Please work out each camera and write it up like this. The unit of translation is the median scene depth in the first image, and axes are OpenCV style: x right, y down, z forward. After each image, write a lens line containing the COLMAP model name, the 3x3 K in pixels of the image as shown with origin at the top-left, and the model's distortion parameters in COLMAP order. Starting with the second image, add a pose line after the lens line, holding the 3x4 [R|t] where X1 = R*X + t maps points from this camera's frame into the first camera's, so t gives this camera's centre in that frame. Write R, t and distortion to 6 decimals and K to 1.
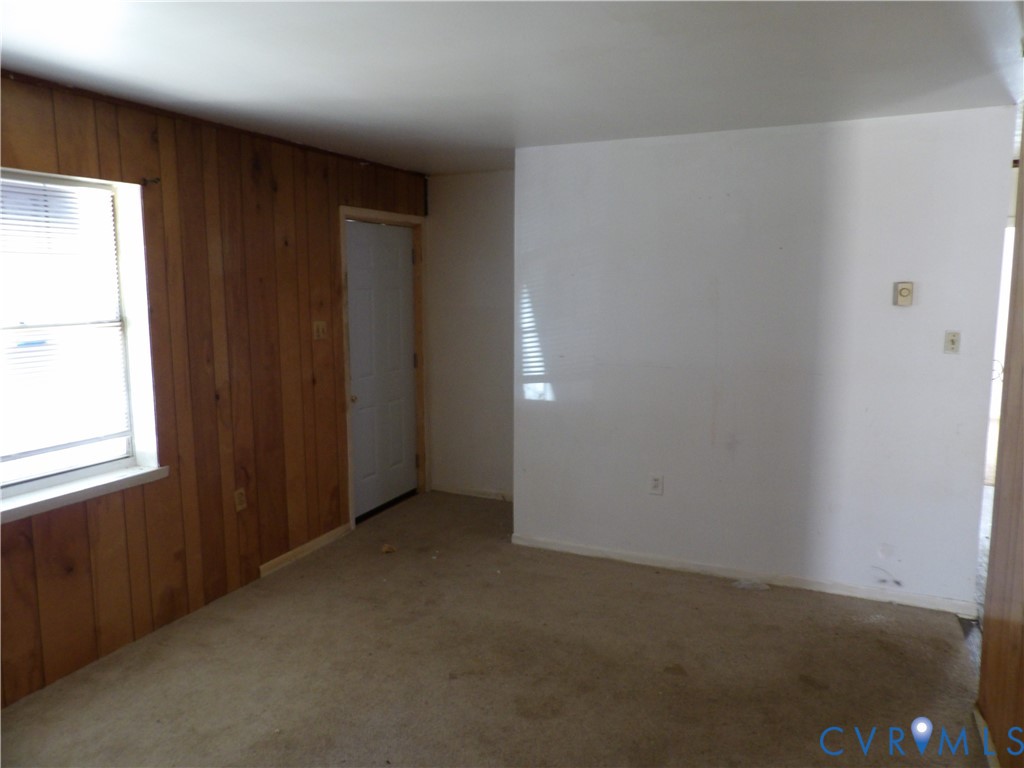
lens RADIAL K [[723.0, 0, 509.0], [0, 723.0, 383.0], [0, 0, 1]] dist [-0.057908, 0.023279]
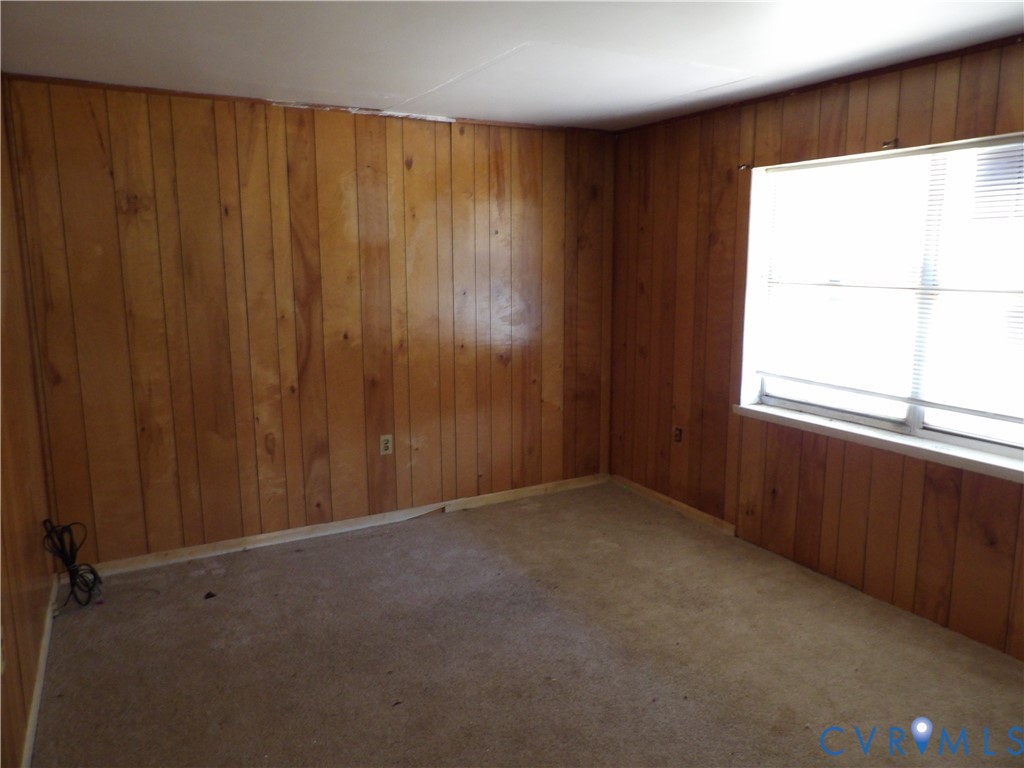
lens RADIAL K [[723.0, 0, 511.6], [0, 723.0, 379.9], [0, 0, 1]] dist [-0.057908, 0.023279]
pose [[-0.580092, 0.162499, -0.798177, 0.531982], [-0.093443, 0.960154, 0.263388, -0.154501], [0.809173, 0.227373, -0.541793, 0.990938]]
